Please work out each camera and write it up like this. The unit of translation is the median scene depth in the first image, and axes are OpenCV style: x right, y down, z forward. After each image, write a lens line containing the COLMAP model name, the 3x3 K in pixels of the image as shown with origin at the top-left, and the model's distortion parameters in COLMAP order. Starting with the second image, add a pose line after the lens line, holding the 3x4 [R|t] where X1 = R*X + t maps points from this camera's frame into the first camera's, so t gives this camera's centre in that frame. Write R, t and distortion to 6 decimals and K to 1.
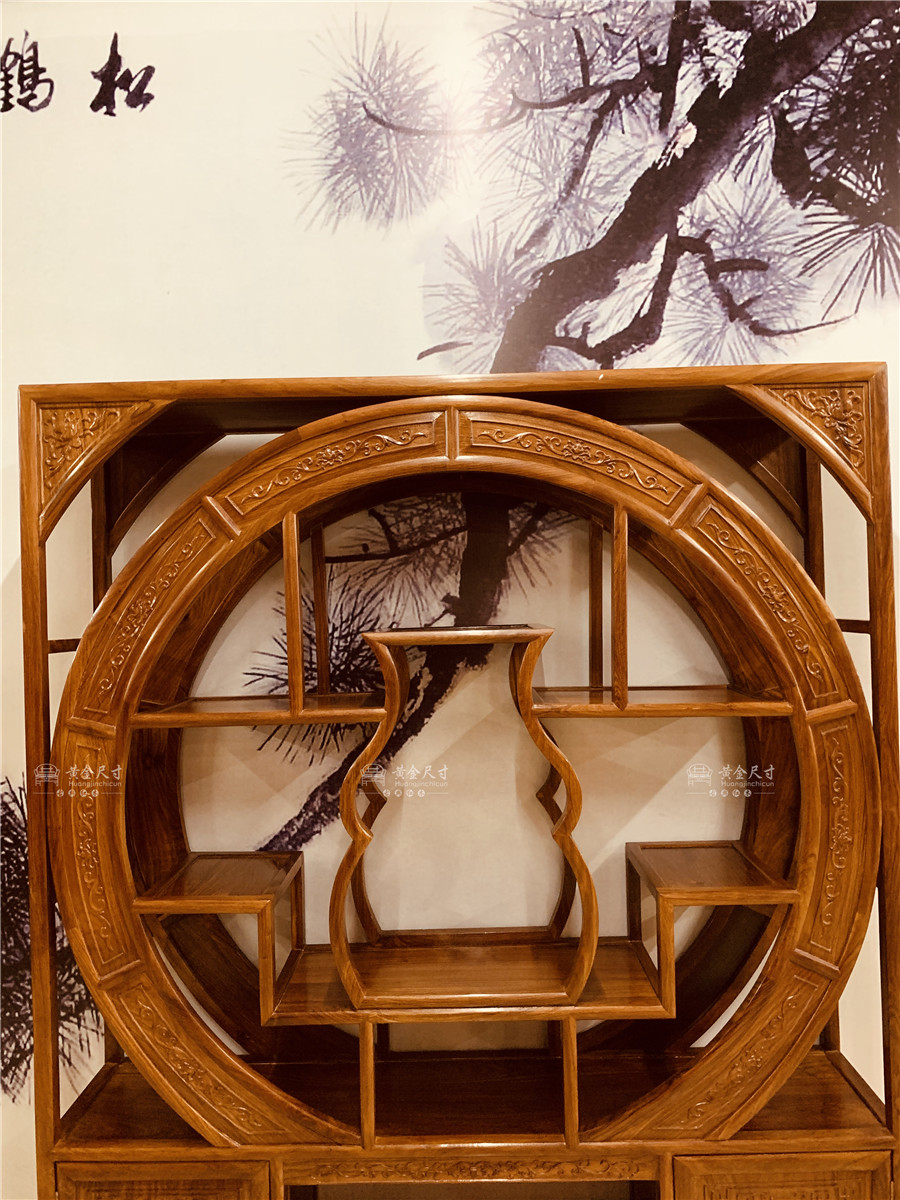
lens RADIAL K [[927.5, 0, 451.4], [0, 927.5, 596.5], [0, 0, 1]] dist [0.016463, -0.012591]
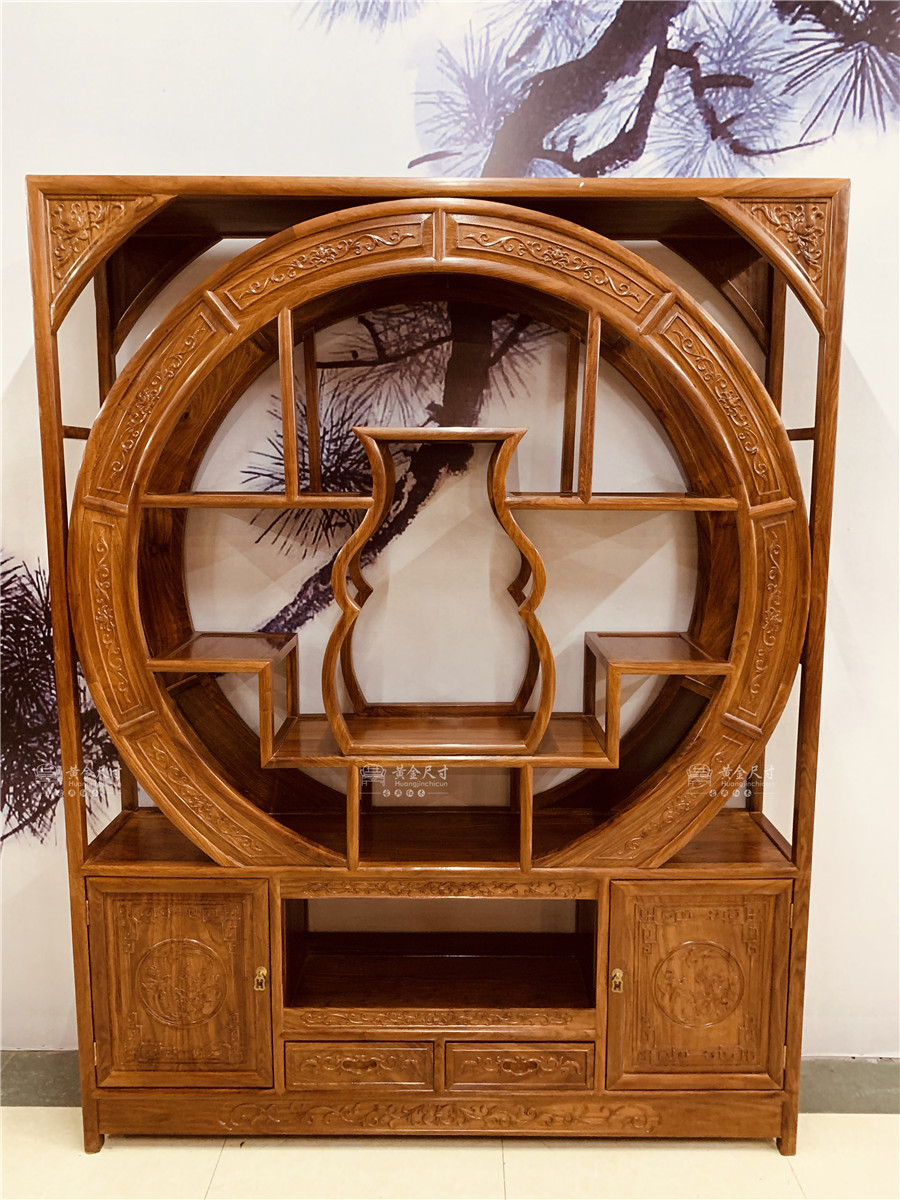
lens RADIAL K [[927.5, 0, 451.8], [0, 927.5, 594.3], [0, 0, 1]] dist [0.016463, -0.012591]
pose [[0.999534, 0.024617, 0.018076, 0.004908], [-0.027001, 0.988862, 0.146365, 0.059789], [-0.014271, -0.146785, 0.989065, -0.091739]]
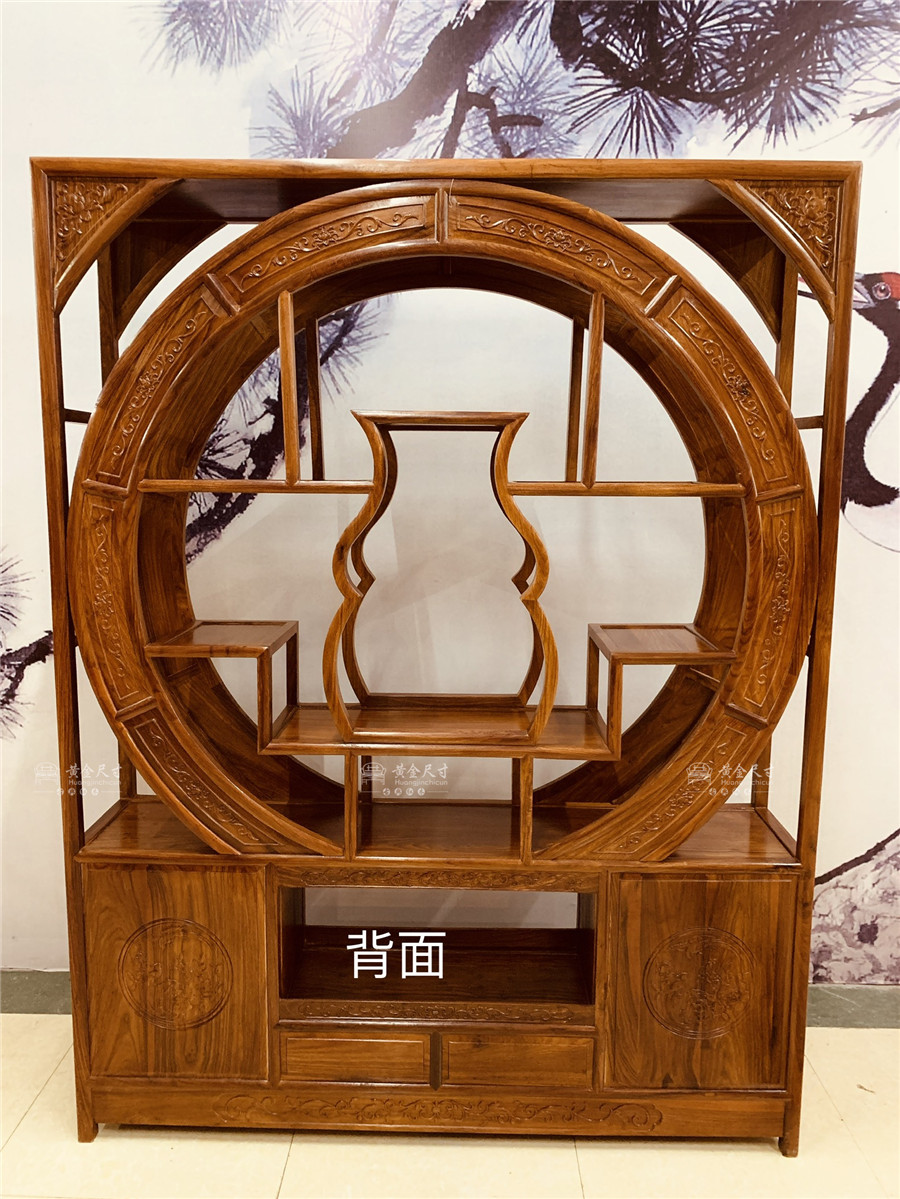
lens RADIAL K [[926.7, 0, 446.7], [0, 926.7, 584.2], [0, 0, 1]] dist [0.016463, -0.012591]
pose [[0.999347, 0.033389, 0.013813, 0.222658], [-0.035049, 0.988682, 0.145875, 0.054711], [-0.008786, -0.146264, 0.989207, -0.246403]]
